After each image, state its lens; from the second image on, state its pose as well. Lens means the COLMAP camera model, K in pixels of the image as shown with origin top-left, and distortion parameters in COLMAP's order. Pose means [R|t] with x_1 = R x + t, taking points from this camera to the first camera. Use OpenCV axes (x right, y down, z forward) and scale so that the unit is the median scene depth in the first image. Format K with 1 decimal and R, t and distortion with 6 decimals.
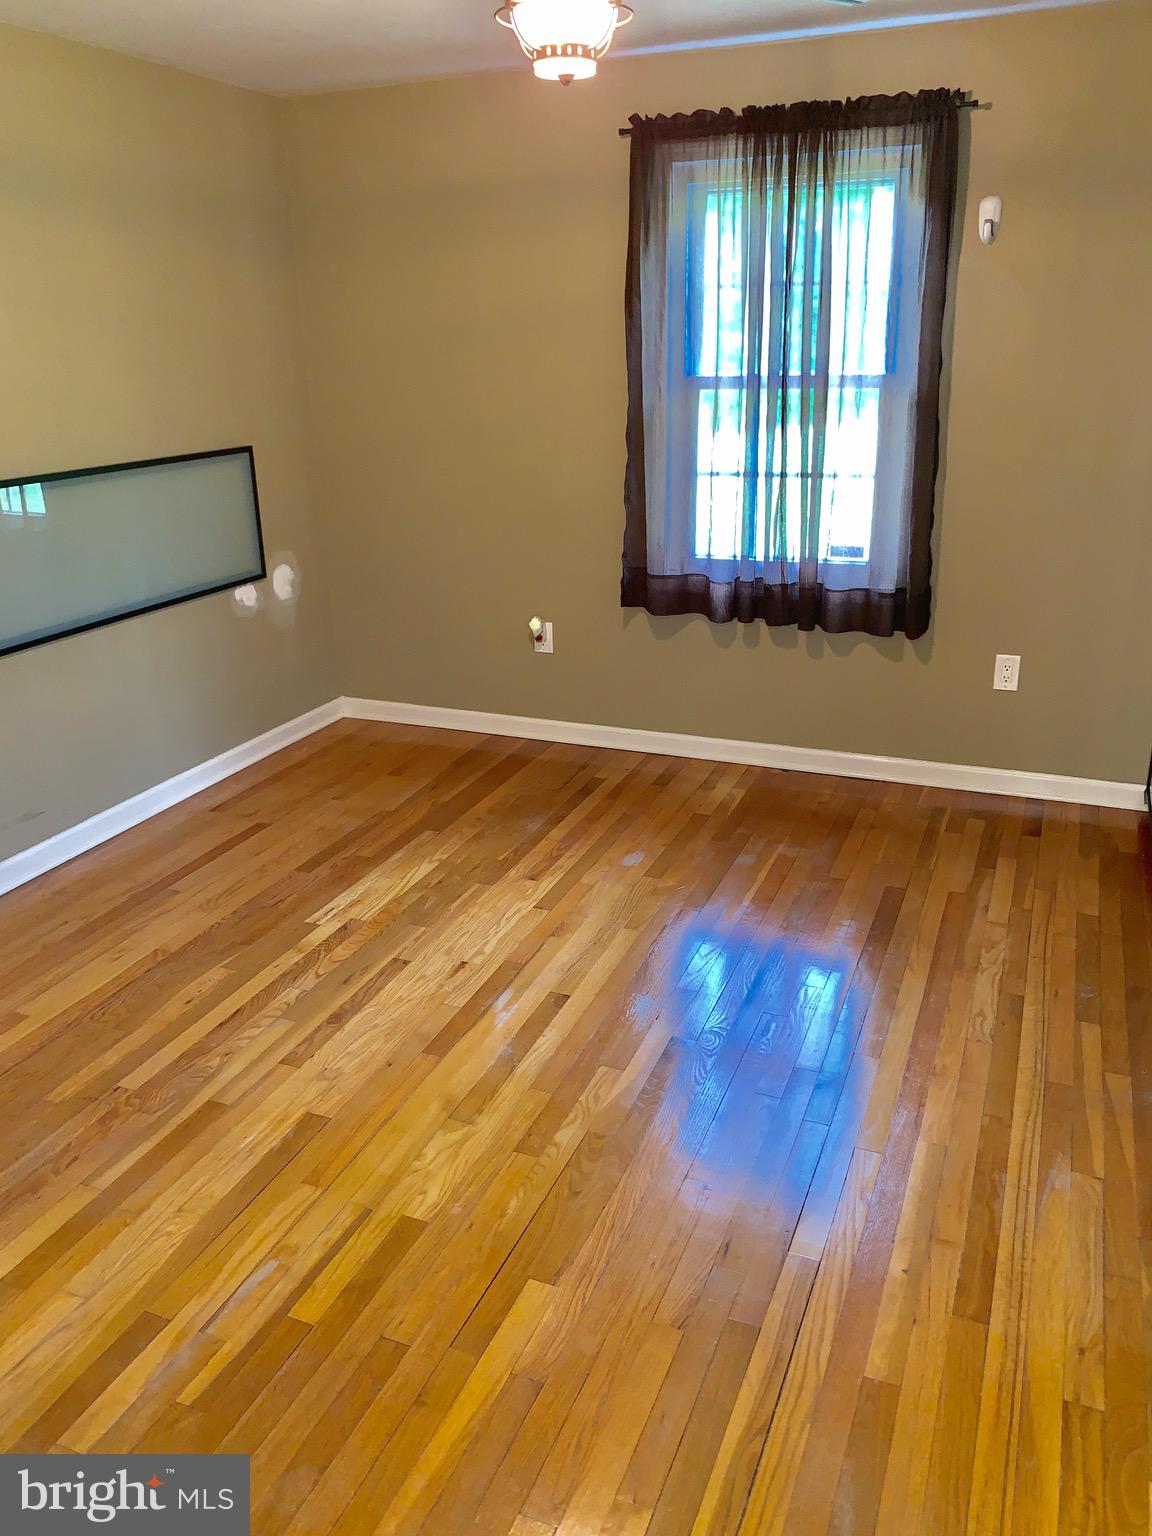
lens RADIAL K [[1178.6, 0, 587.9], [0, 1178.6, 772.3], [0, 0, 1]] dist [0.040858, -0.053238]
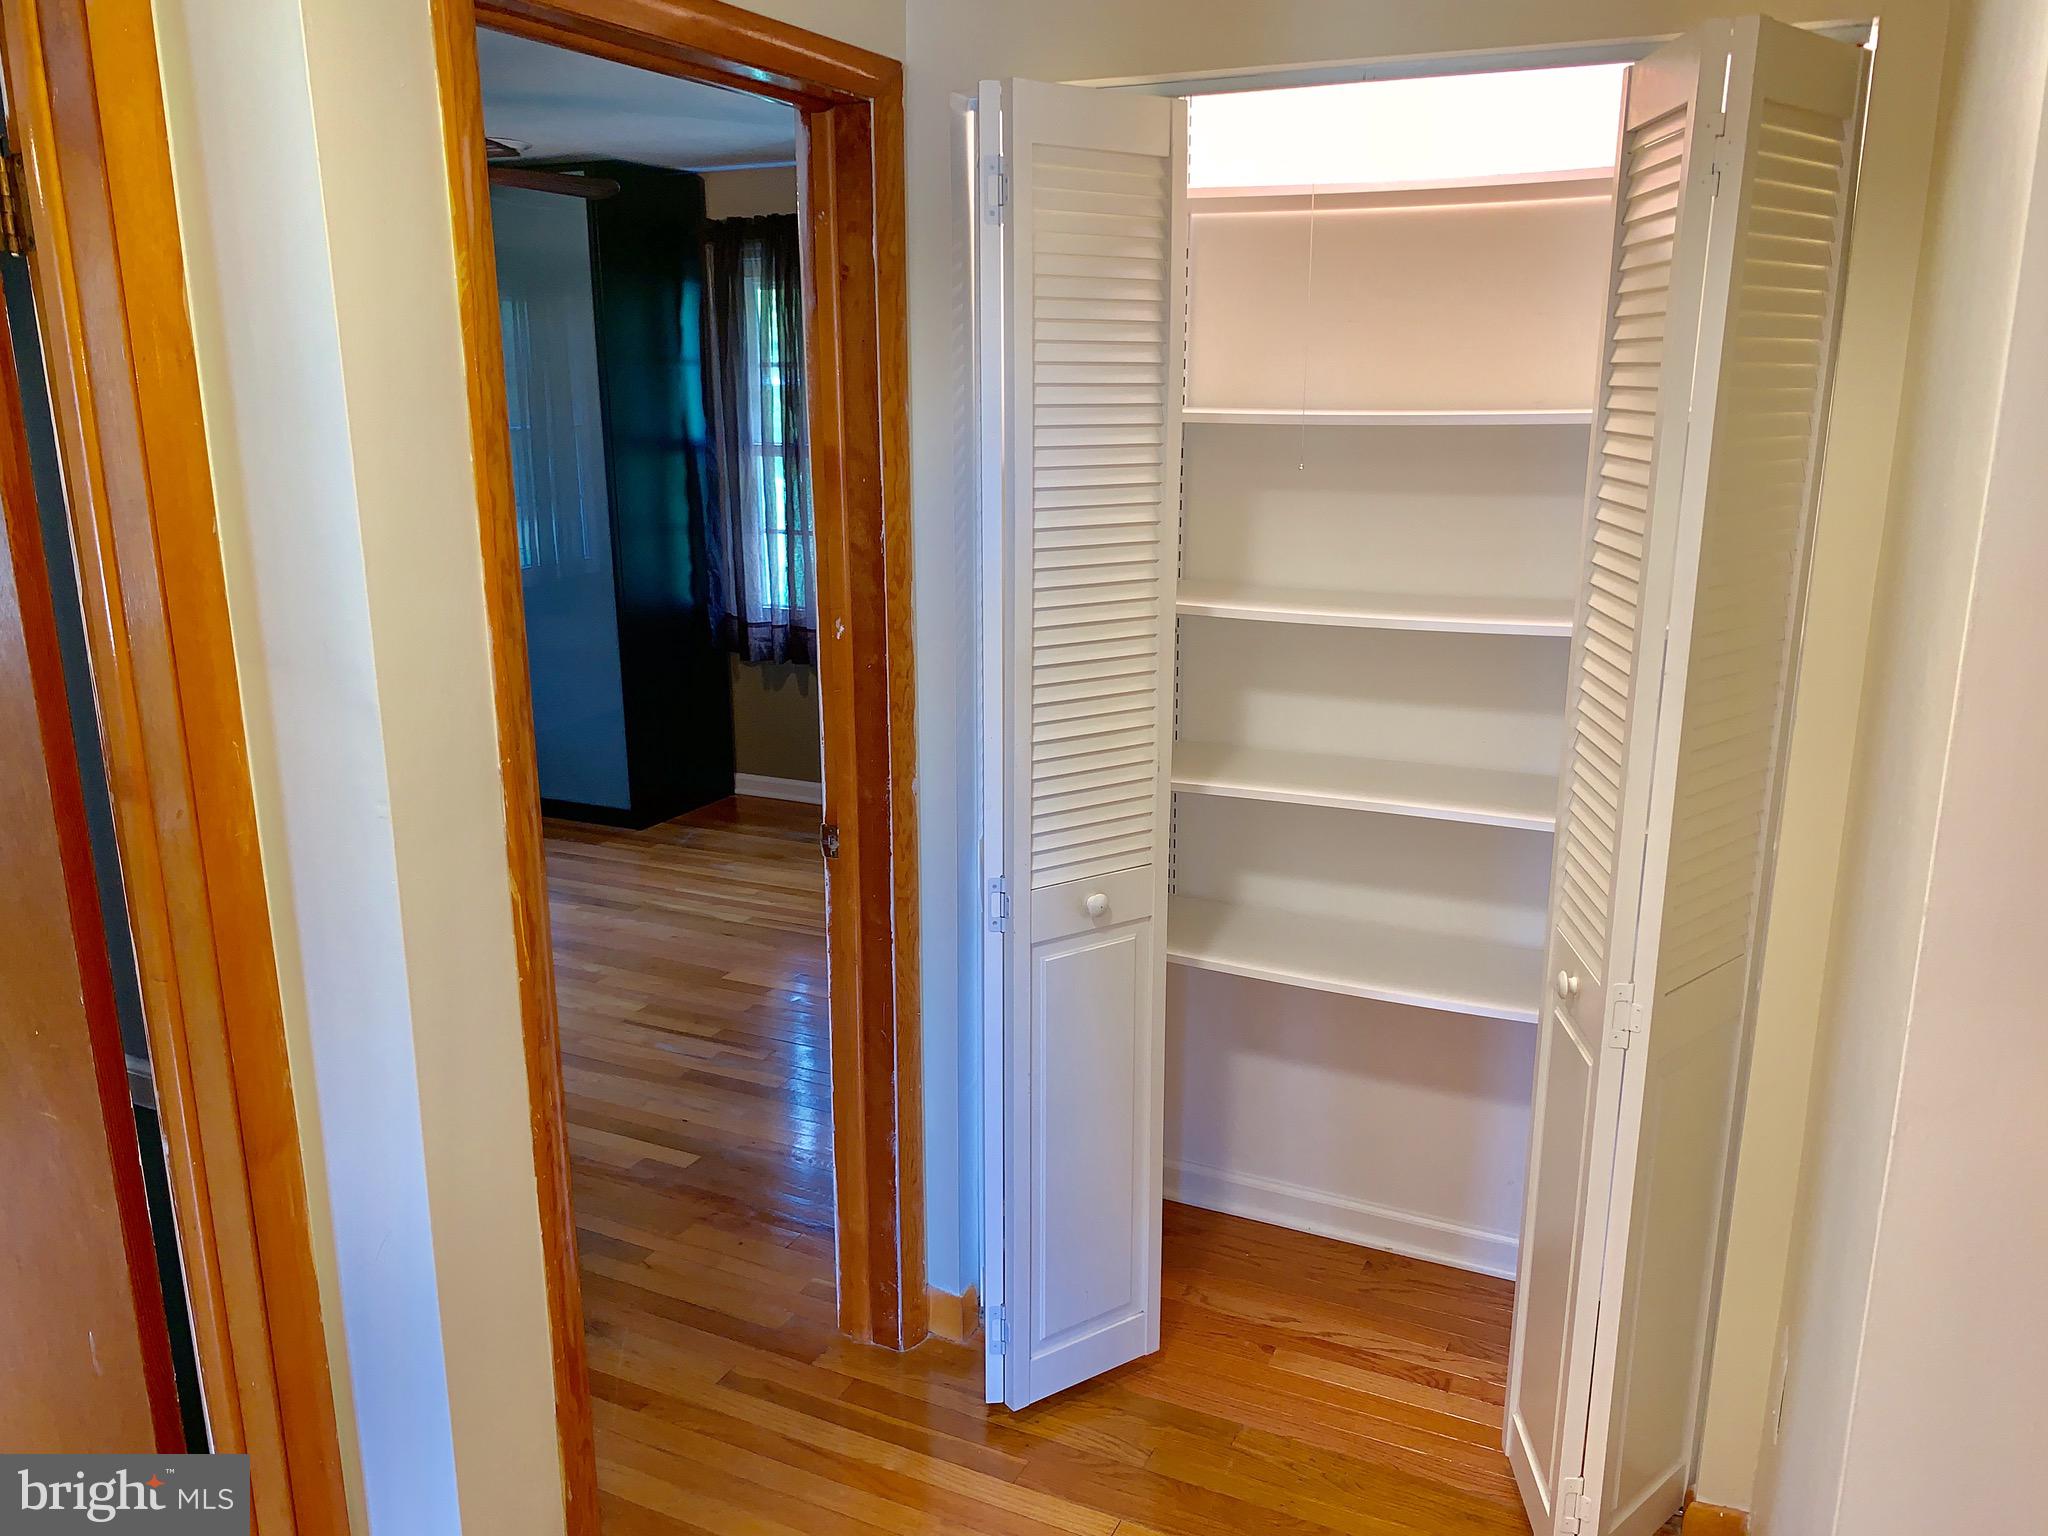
lens RADIAL K [[1571.4, 0, 1037.9], [0, 1571.4, 771.0], [0, 0, 1]] dist [0.040858, -0.053238]
pose [[0.057129, -0.222197, 0.973327, -1.149034], [0.343694, 0.919705, 0.189783, -0.052194], [-0.937342, 0.323684, 0.128910, 0.124419]]
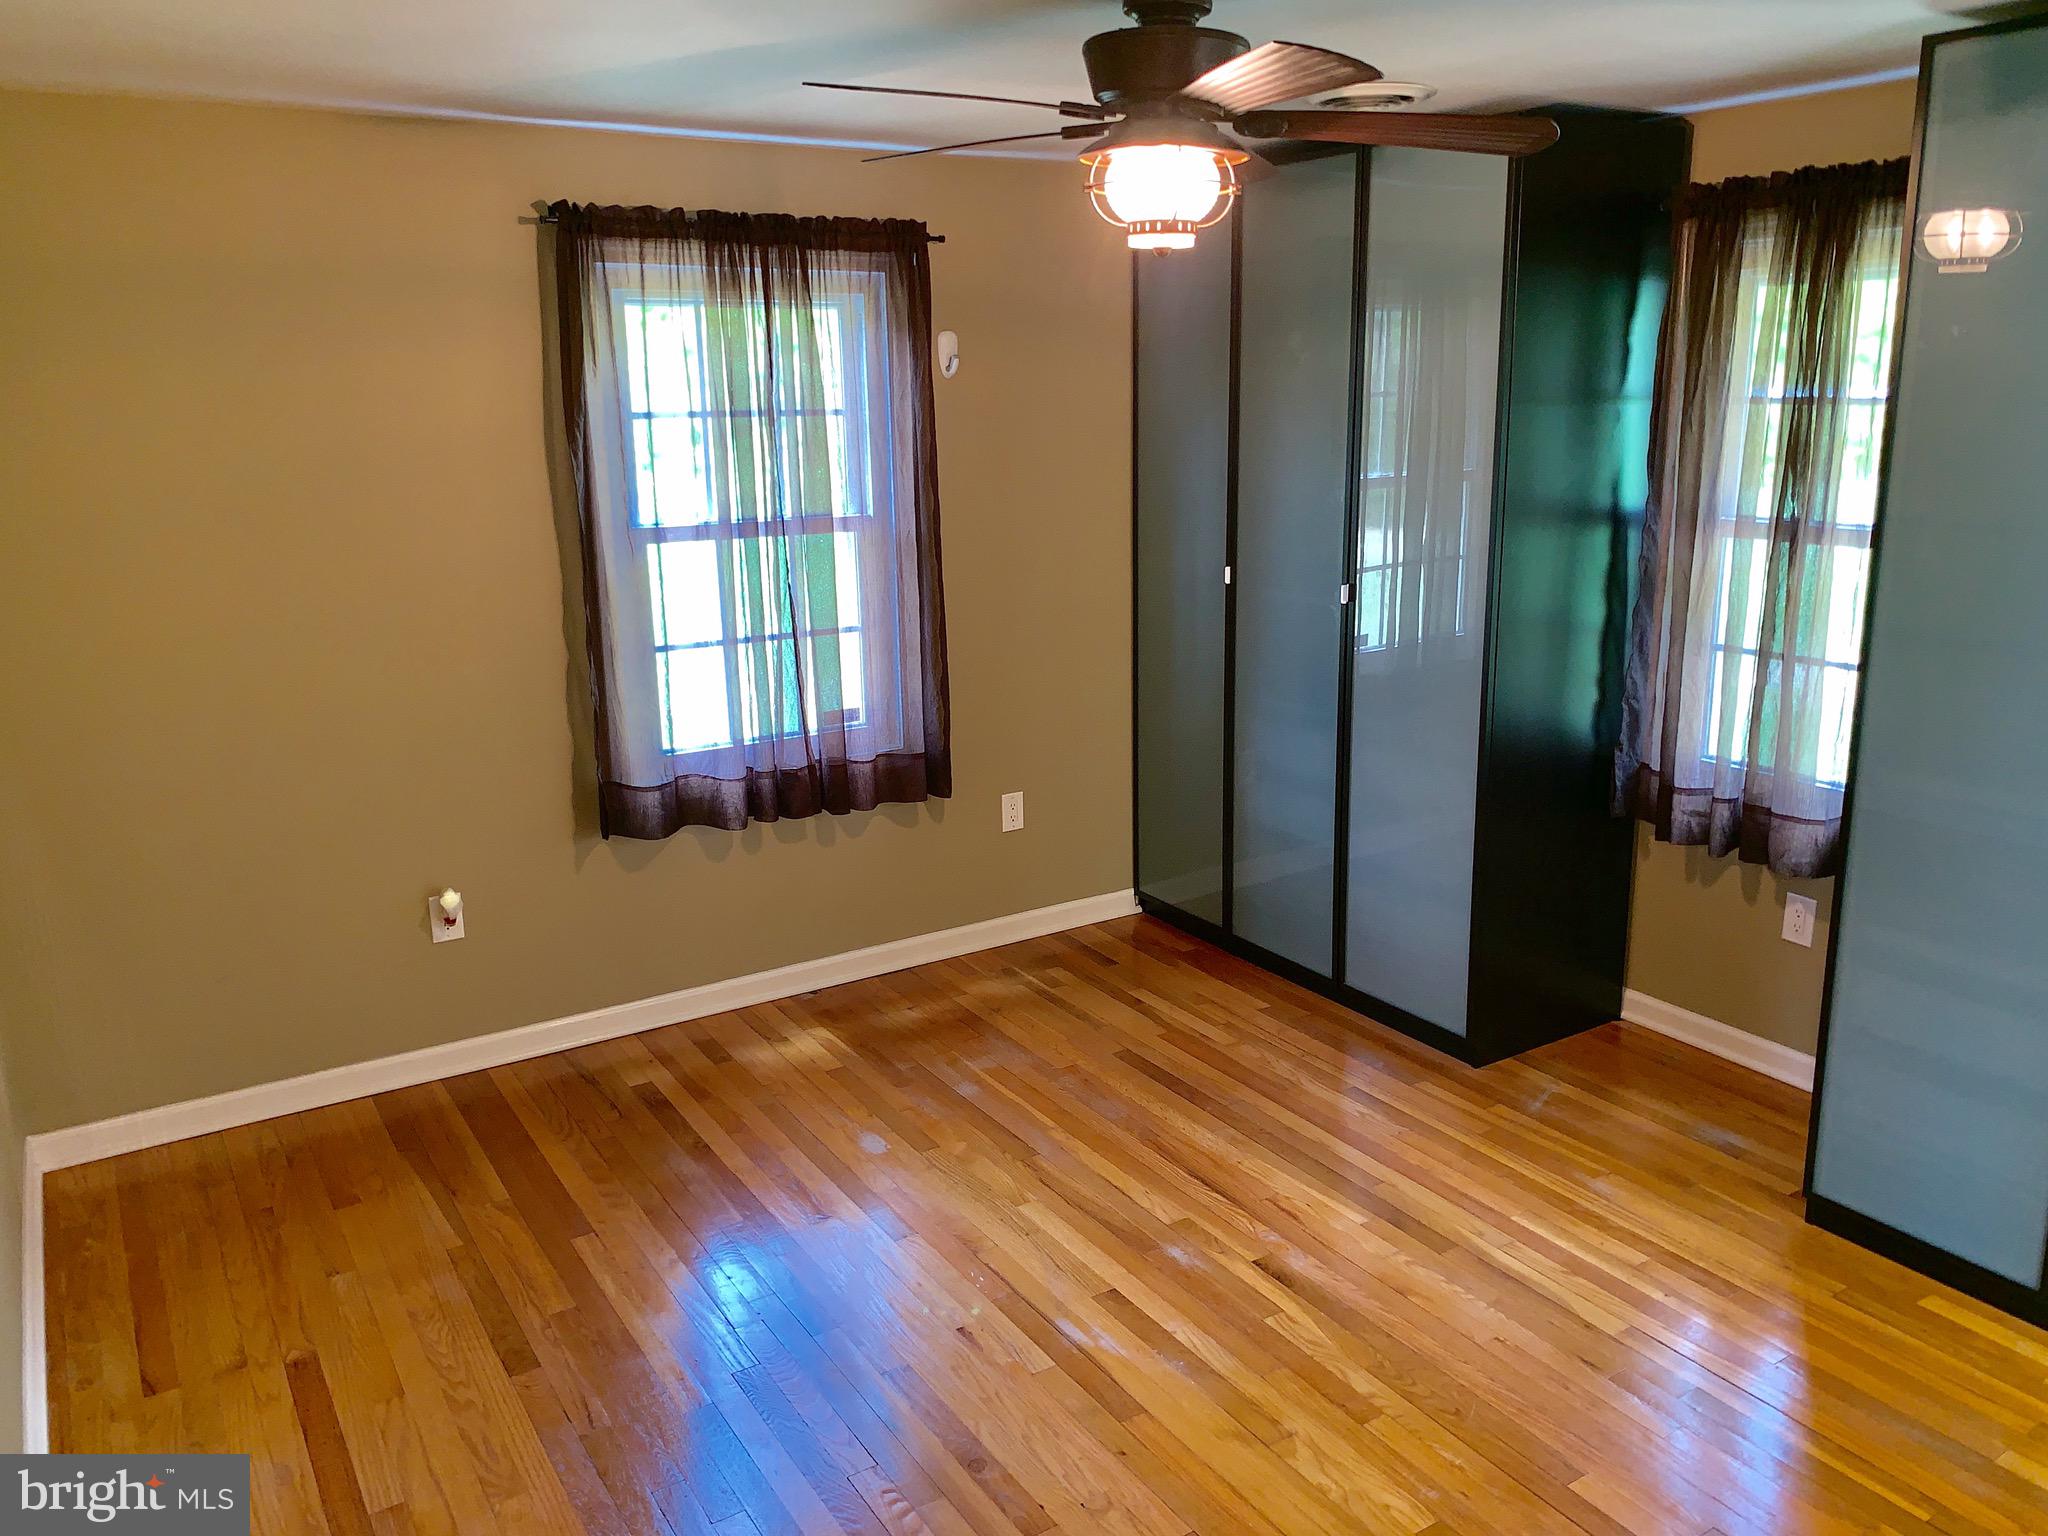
lens RADIAL K [[1571.4, 0, 1042.9], [0, 1571.4, 772.7], [0, 0, 1]] dist [0.040858, -0.053238]
pose [[0.567194, -0.192337, 0.800811, -0.663748], [0.283974, 0.958392, 0.029053, -0.152853], [-0.773078, 0.210930, 0.598213, 0.249660]]
